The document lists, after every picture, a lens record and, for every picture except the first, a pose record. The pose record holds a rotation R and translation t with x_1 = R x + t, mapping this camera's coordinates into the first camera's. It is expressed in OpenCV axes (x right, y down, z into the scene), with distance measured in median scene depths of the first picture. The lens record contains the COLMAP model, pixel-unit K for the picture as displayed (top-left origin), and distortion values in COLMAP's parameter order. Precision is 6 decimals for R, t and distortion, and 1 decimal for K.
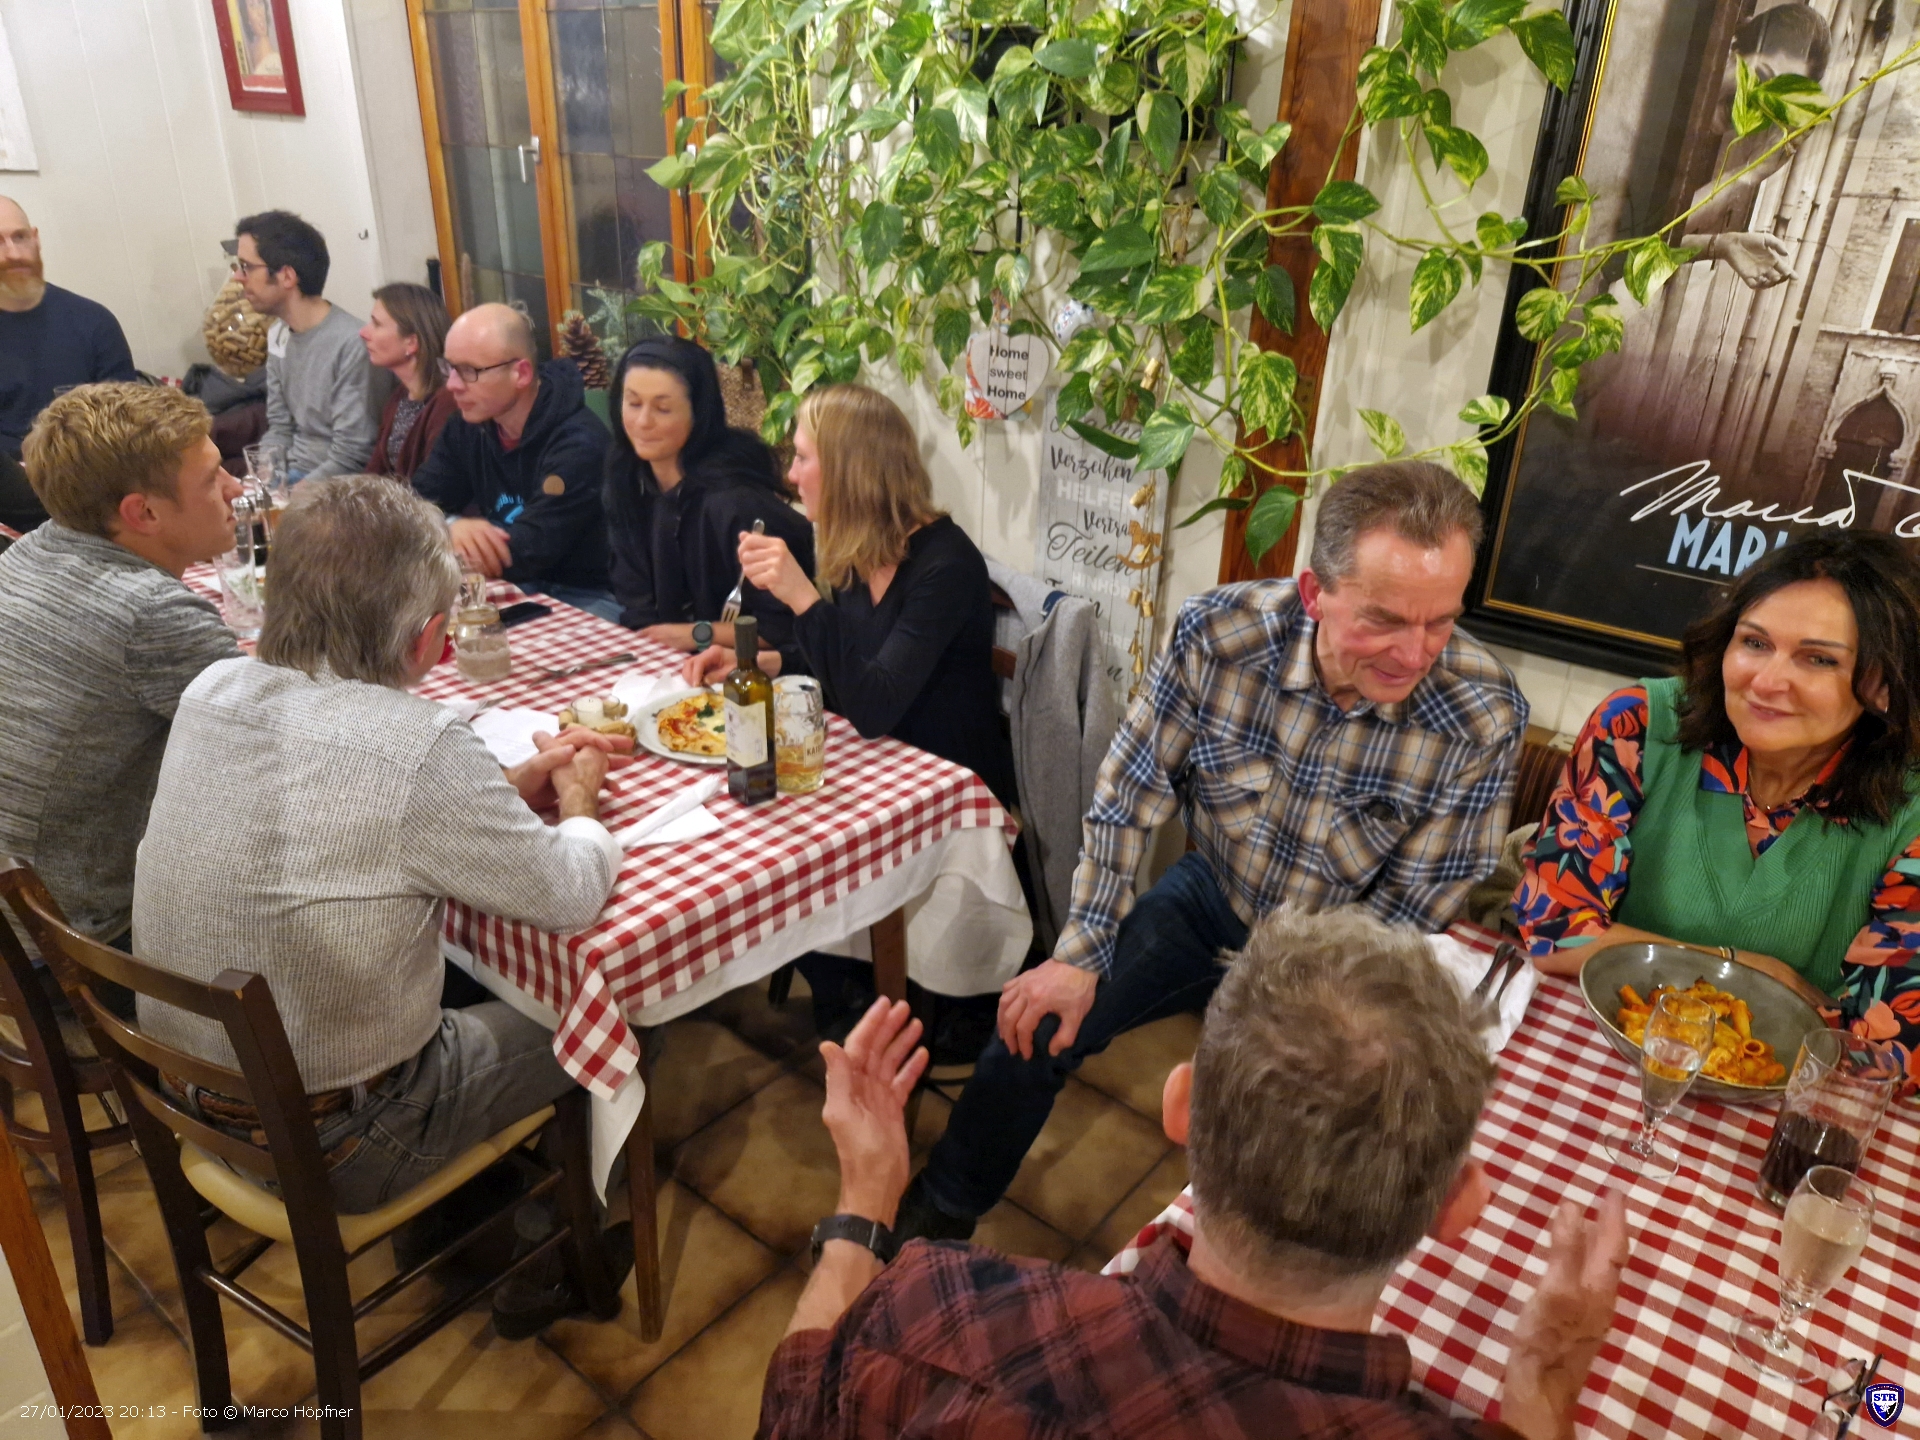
lens RADIAL K [[1320.7, 0, 960.0], [0, 1320.7, 720.0], [0, 0, 1]] dist [0.044963, -0.044293]
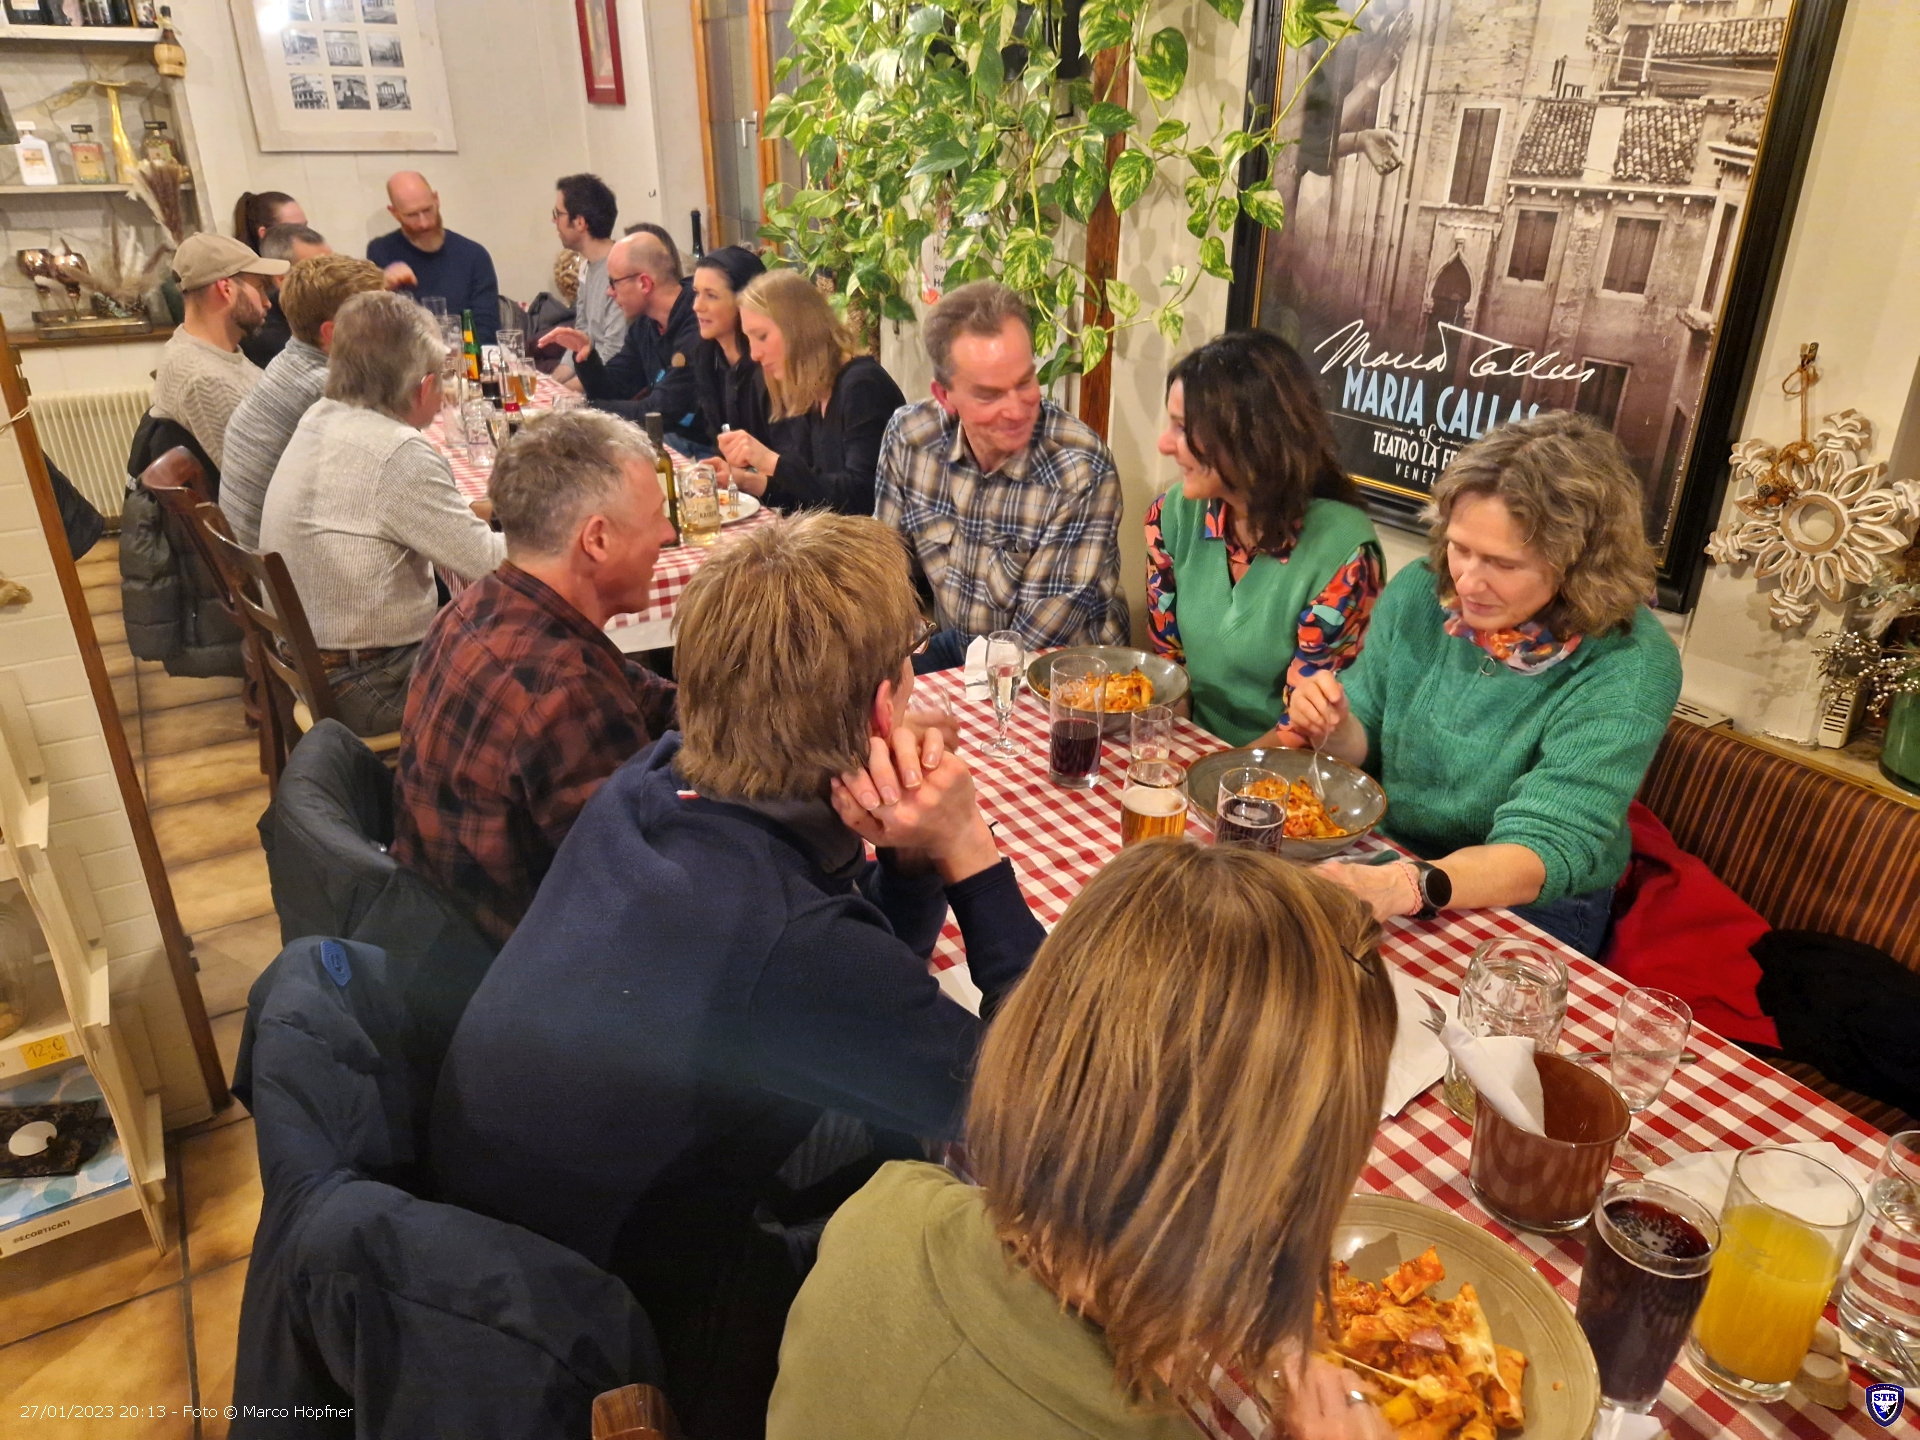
lens RADIAL K [[1320.7, 0, 960.0], [0, 1320.7, 720.0], [0, 0, 1]] dist [0.044963, -0.044293]
pose [[0.939014, 0.111106, -0.325436, 0.684868], [-0.110645, 0.993659, 0.019988, 0.197905], [0.325593, 0.017239, 0.945353, -0.286864]]
